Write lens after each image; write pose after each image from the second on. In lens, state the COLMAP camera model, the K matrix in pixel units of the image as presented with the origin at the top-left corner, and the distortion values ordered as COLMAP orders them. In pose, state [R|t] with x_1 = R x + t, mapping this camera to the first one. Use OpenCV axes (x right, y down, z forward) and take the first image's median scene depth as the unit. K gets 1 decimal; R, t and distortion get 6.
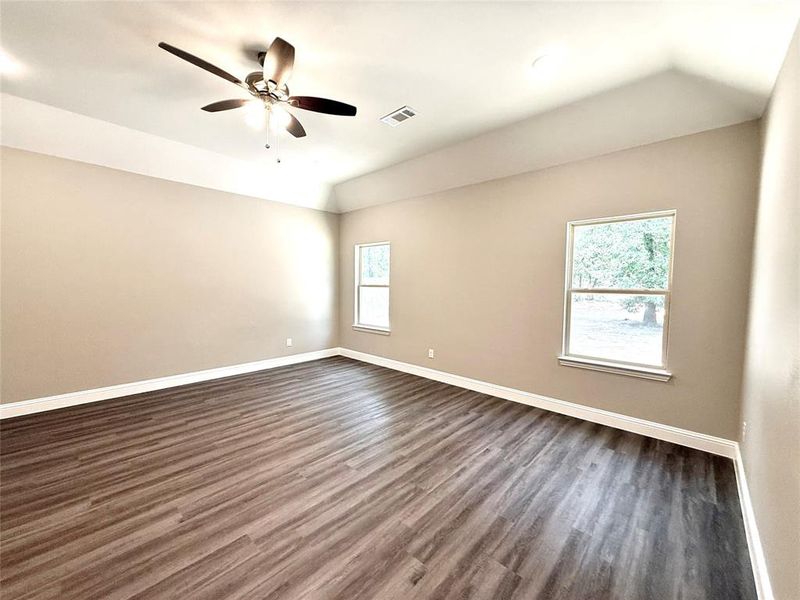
lens RADIAL K [[320.1, 0, 397.4], [0, 320.1, 301.3], [0, 0, 1]] dist [0.000267, 0.000008]
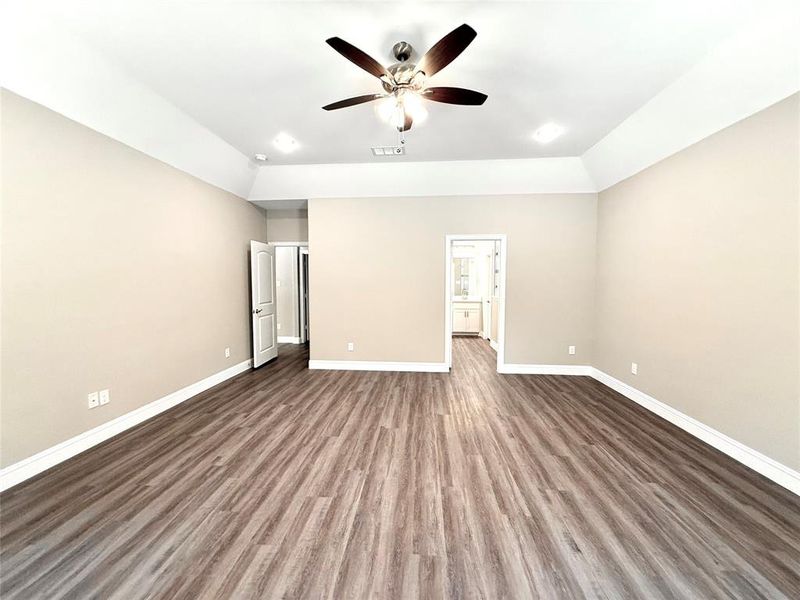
lens RADIAL K [[320.1, 0, 397.4], [0, 320.1, 301.3], [0, 0, 1]] dist [0.000267, 0.000008]
pose [[-0.783615, 0.024926, -0.620747, 0.205816], [-0.046751, 0.993995, 0.098931, -0.095660], [0.619486, 0.106544, -0.777744, 1.684128]]
